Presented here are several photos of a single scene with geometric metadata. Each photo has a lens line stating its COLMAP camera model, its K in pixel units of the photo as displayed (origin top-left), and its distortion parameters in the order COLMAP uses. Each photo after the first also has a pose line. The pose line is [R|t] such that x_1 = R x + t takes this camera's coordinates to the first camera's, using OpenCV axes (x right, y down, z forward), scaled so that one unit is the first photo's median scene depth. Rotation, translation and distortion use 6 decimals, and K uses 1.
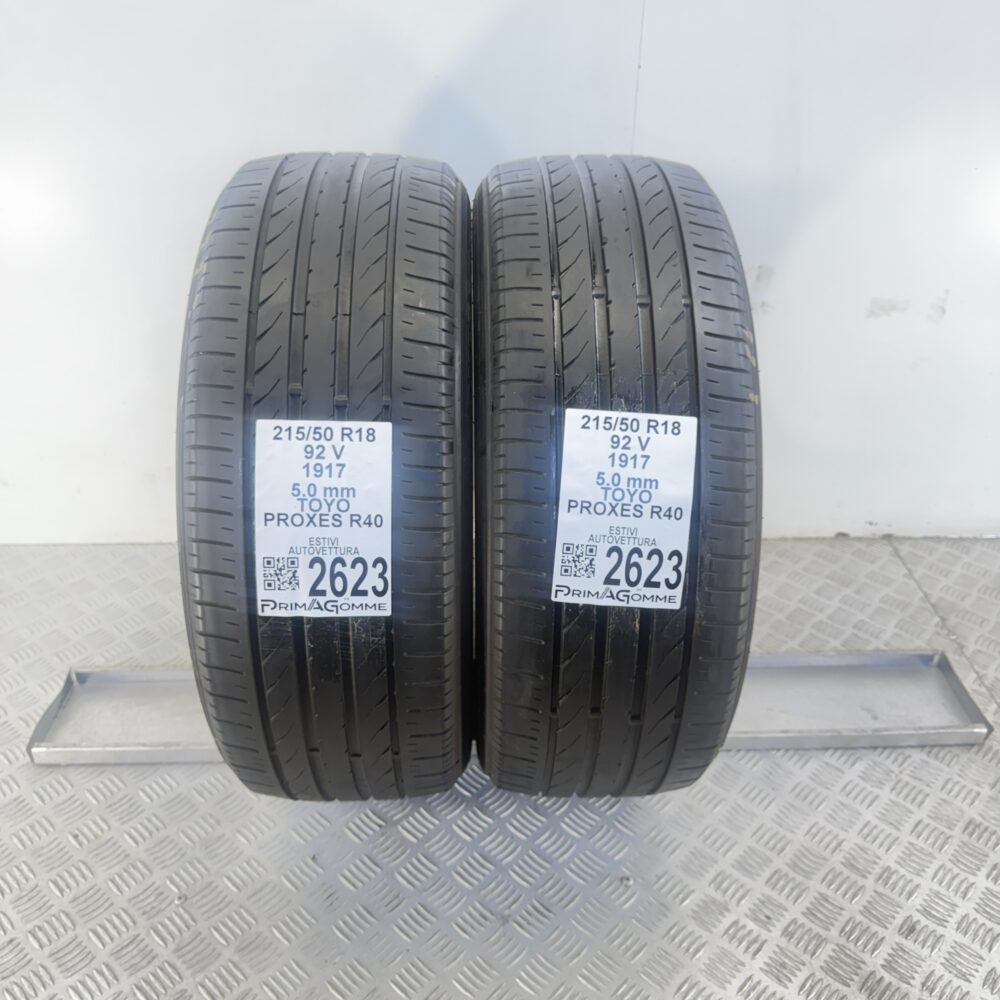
lens RADIAL K [[928.9, 0, 498.0], [0, 928.9, 499.3], [0, 0, 1]] dist [0.130485, 0.000000]
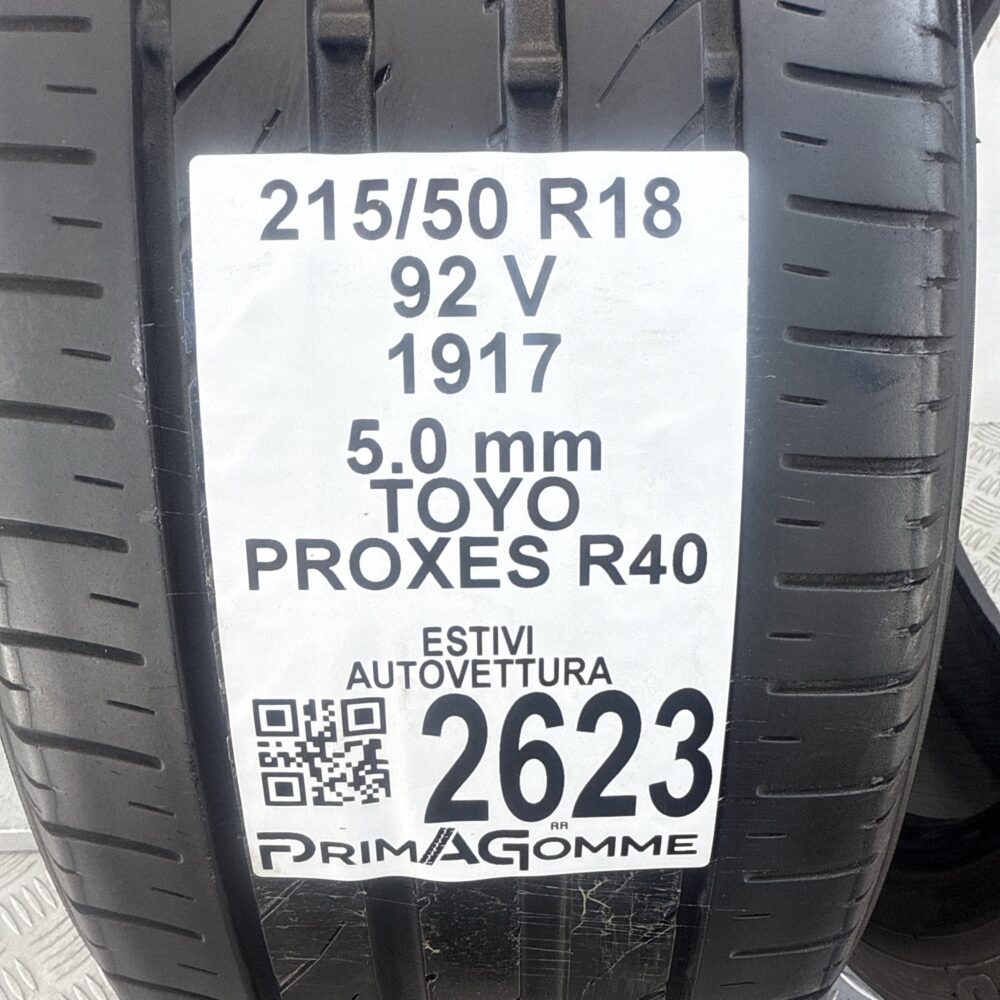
lens RADIAL K [[975.8, 0, 501.3], [0, 975.8, 499.9], [0, 0, 1]] dist [0.013278, 0.000000]
pose [[0.998925, -0.018305, -0.042583, -0.168313], [0.024367, 0.988908, 0.146520, -0.032717], [0.039429, -0.147400, 0.988291, 0.740027]]
